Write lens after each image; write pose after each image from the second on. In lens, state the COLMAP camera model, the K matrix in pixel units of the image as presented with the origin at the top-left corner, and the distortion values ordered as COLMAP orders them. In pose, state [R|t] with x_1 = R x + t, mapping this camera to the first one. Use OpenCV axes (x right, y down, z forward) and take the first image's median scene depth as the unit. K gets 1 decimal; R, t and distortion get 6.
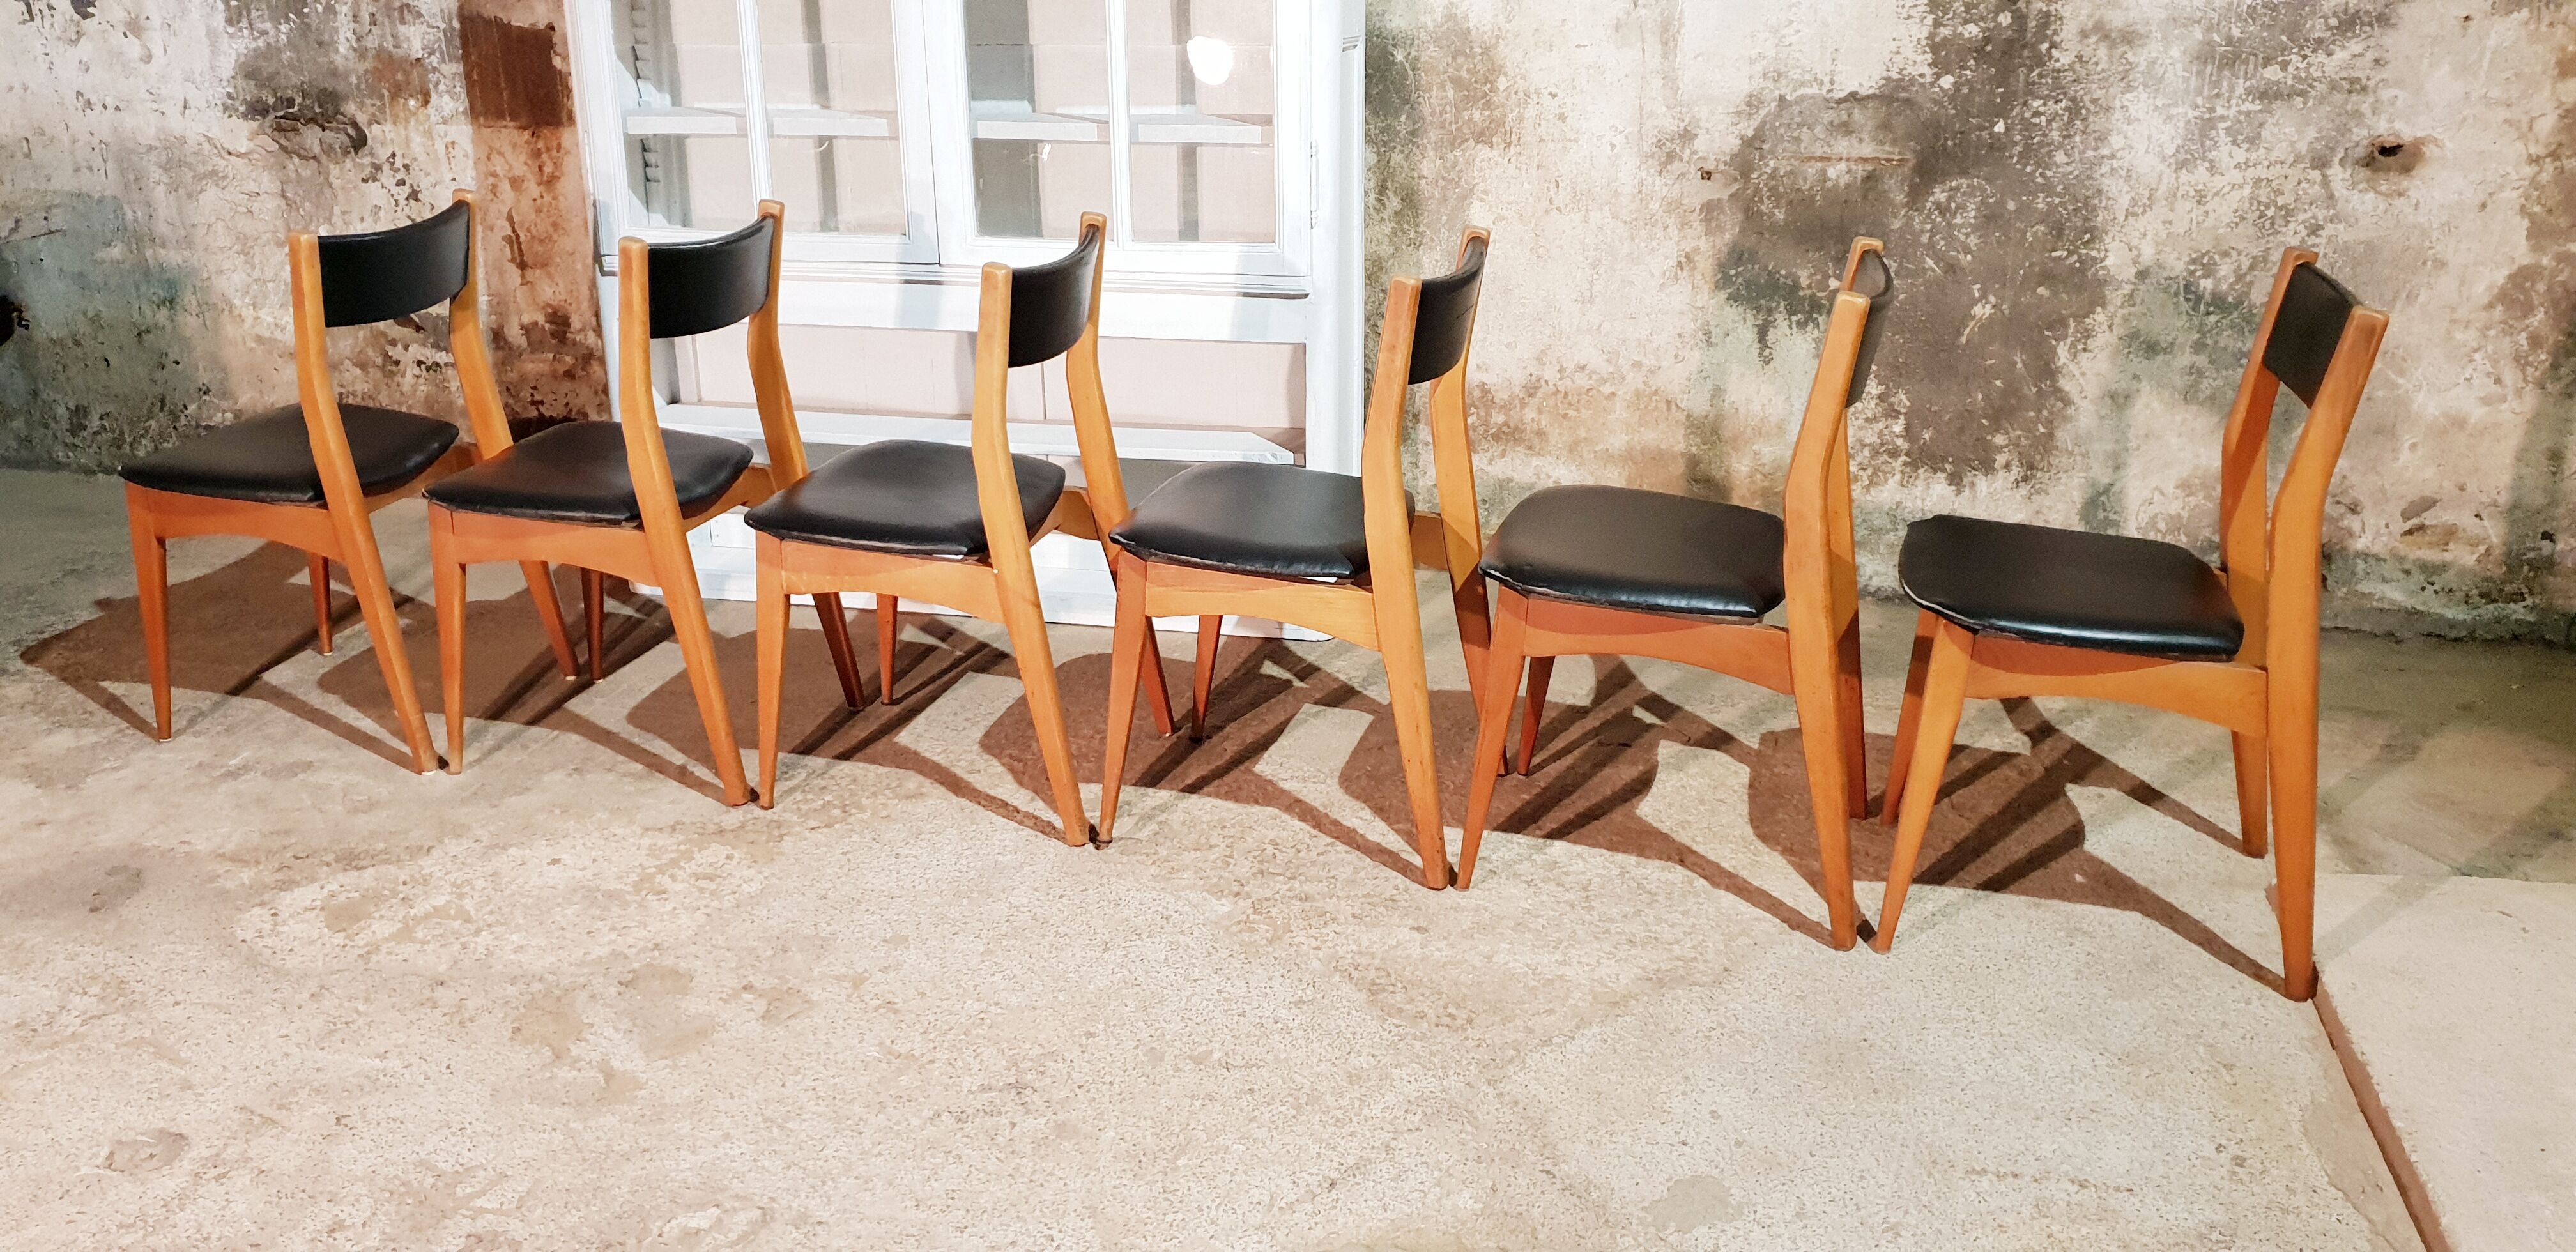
lens RADIAL K [[2006.7, 0, 1282.8], [0, 2006.7, 607.3], [0, 0, 1]] dist [0.020295, -0.004512]
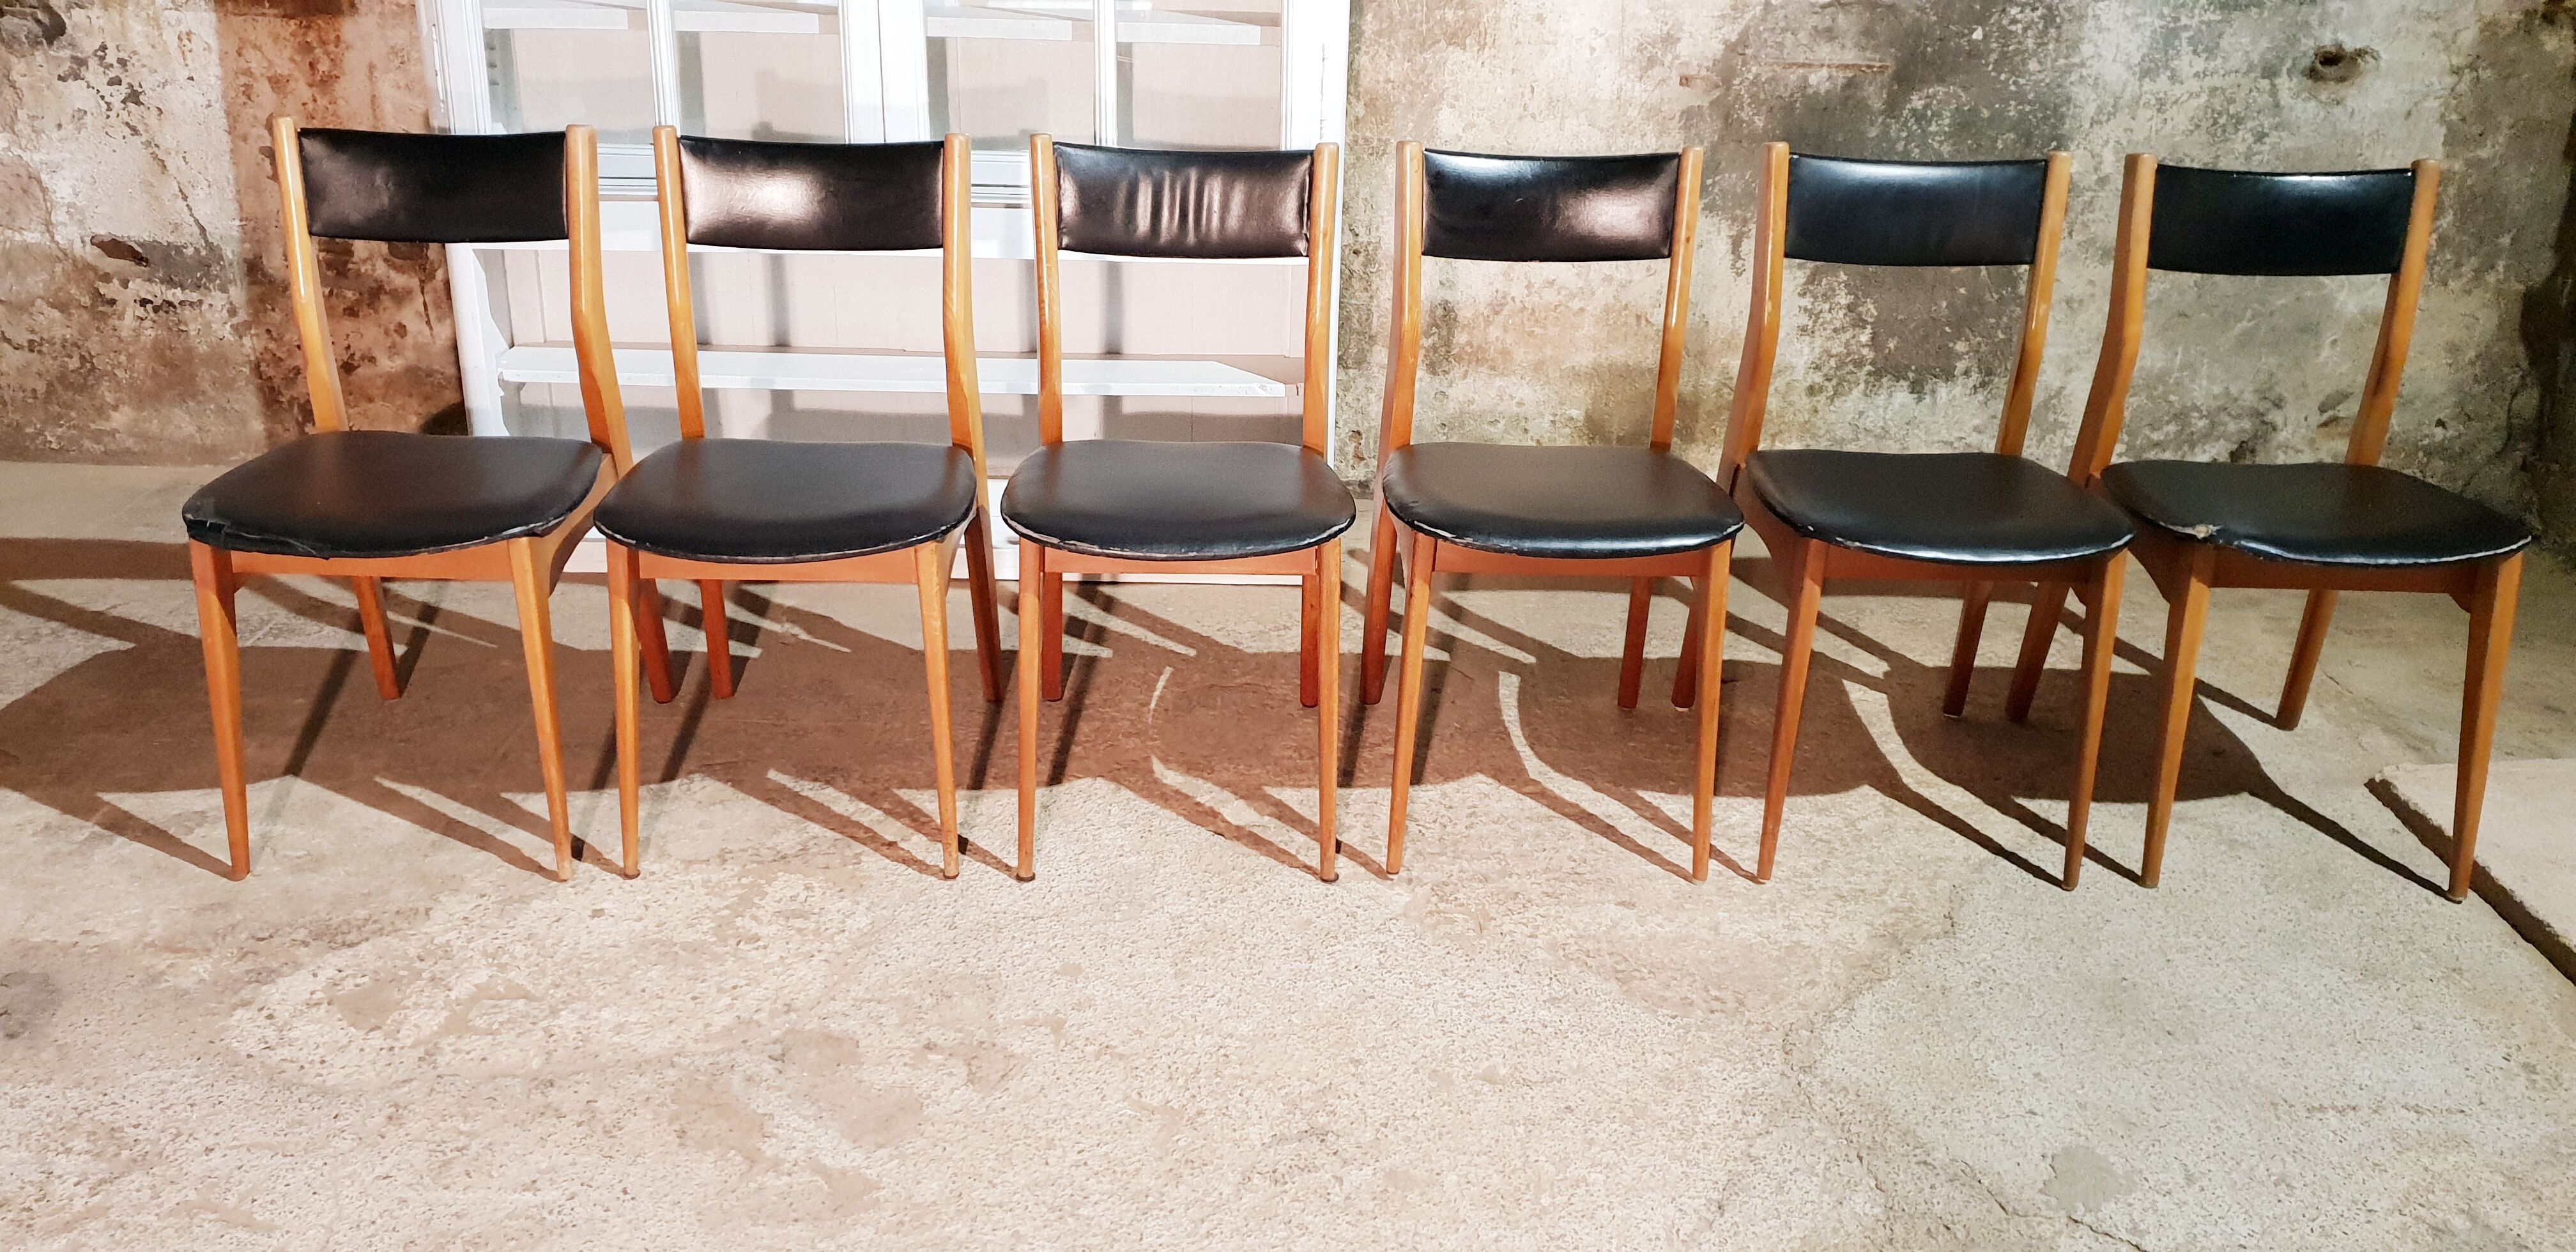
lens RADIAL K [[2006.7, 0, 1281.5], [0, 2006.7, 589.8], [0, 0, 1]] dist [0.020295, -0.004512]
pose [[0.969251, -0.058646, 0.238984, -0.238596], [0.047112, 0.997445, 0.053694, -0.034201], [-0.241522, -0.040784, 0.969538, 0.105366]]
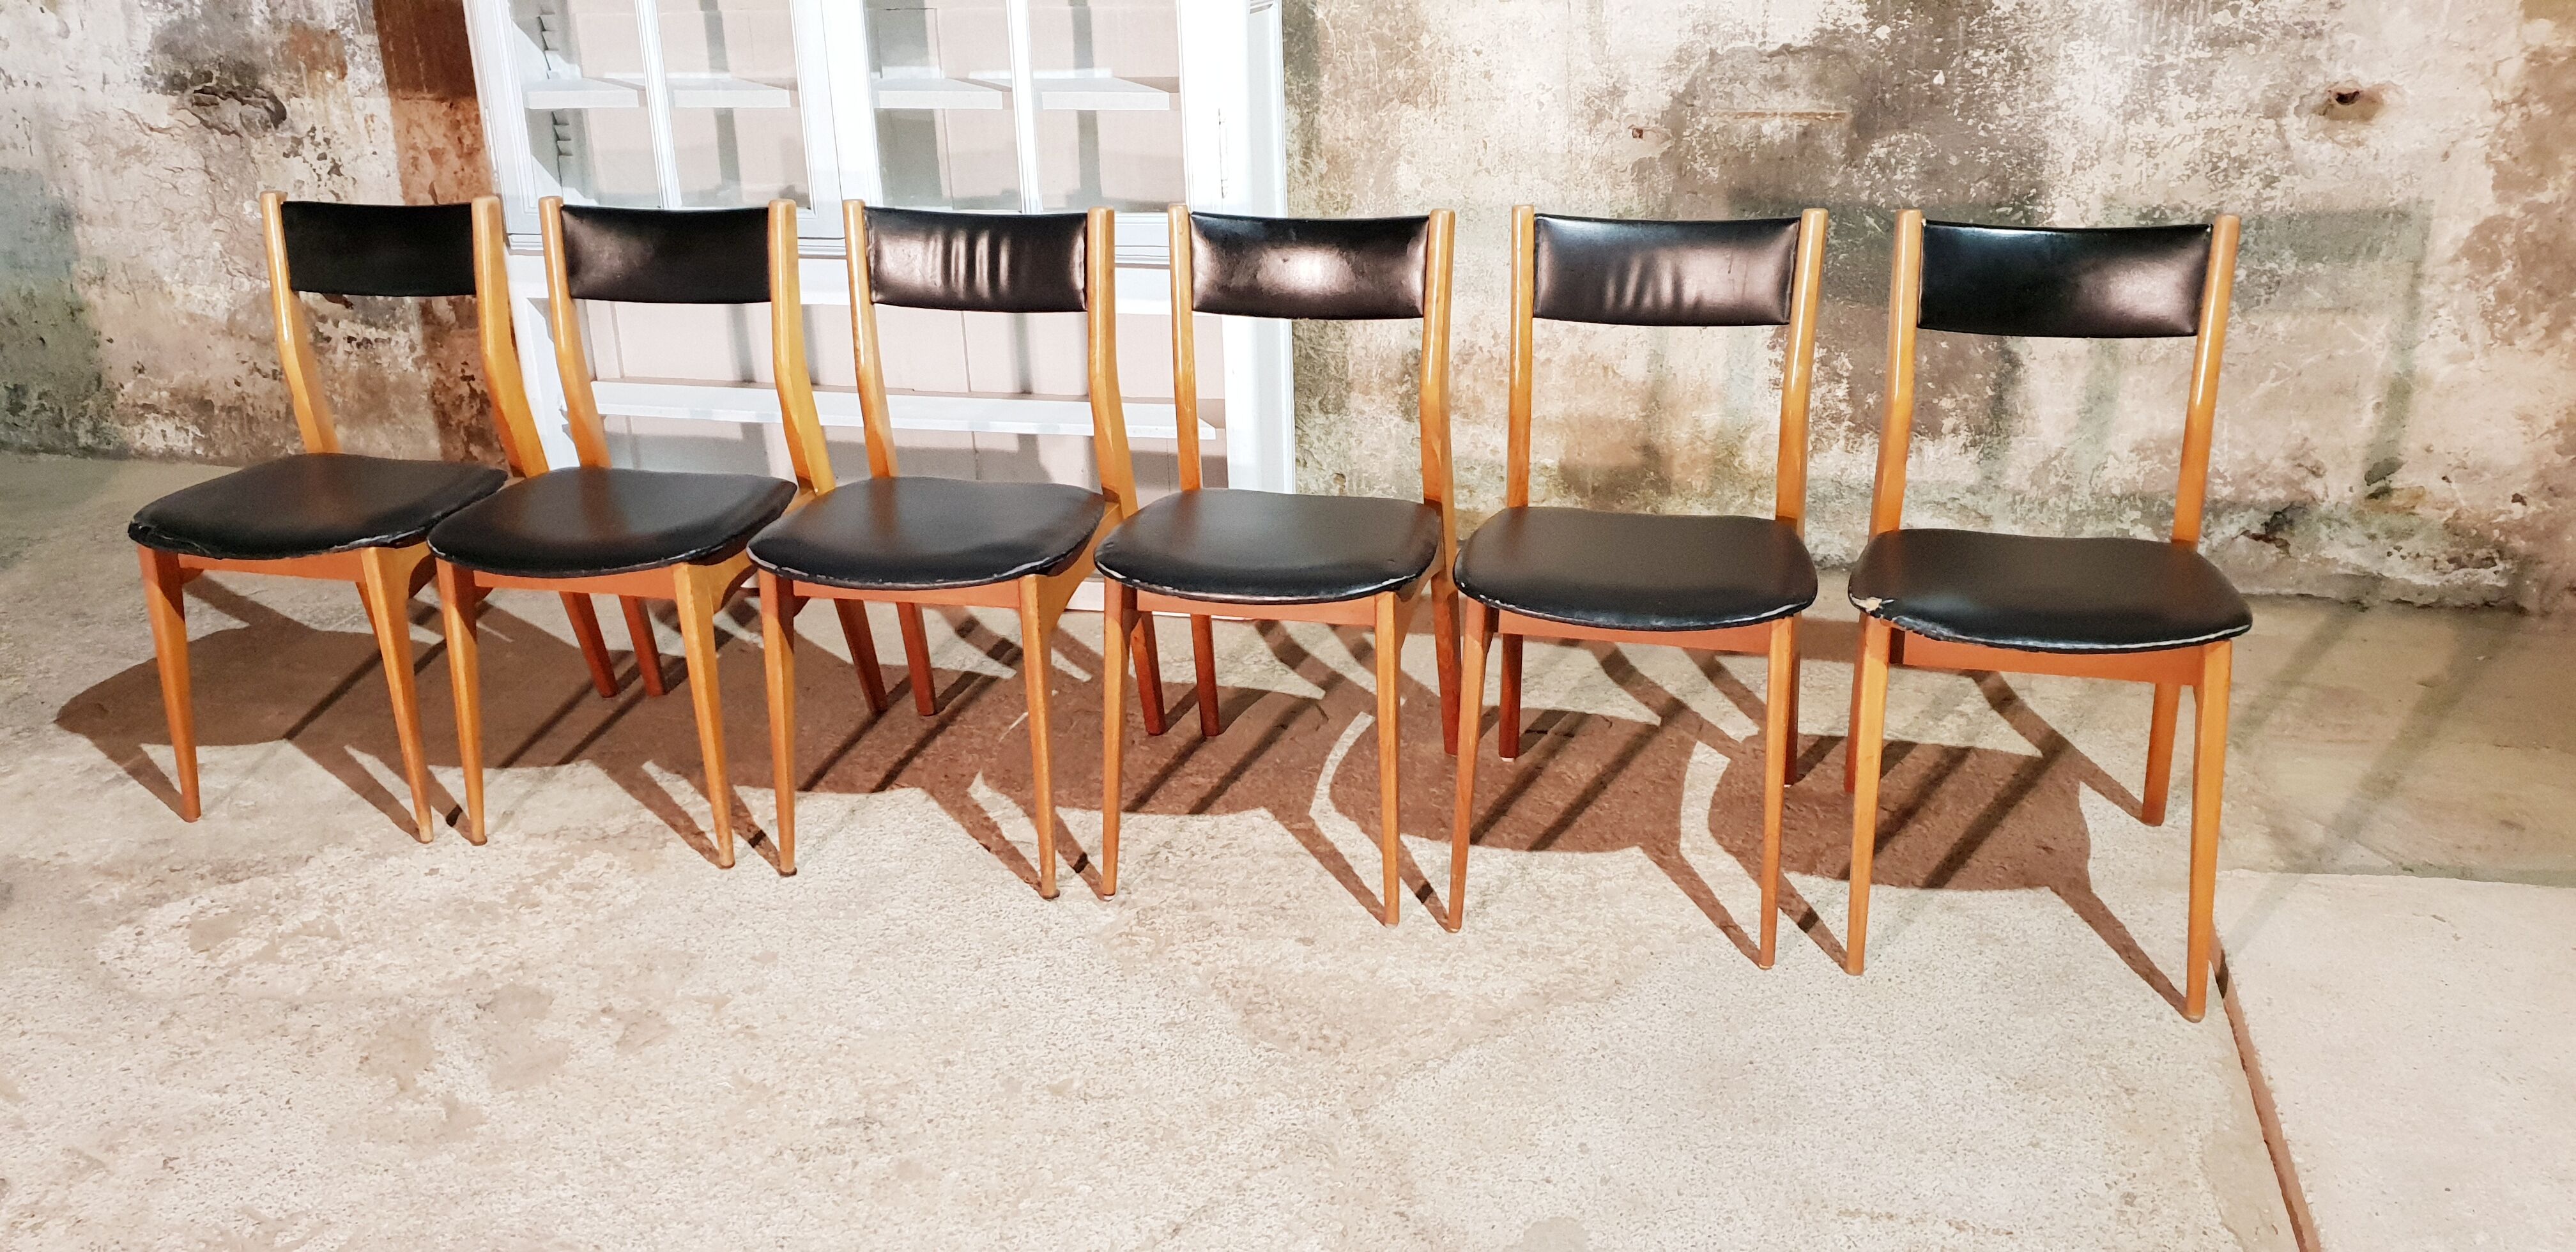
lens RADIAL K [[2006.7, 0, 1284.8], [0, 2006.7, 576.3], [0, 0, 1]] dist [0.020295, -0.004512]
pose [[0.999634, -0.013046, -0.023698, 0.065883], [0.013605, 0.999629, 0.023600, -0.029605], [0.023381, -0.023914, 0.999441, 0.031430]]
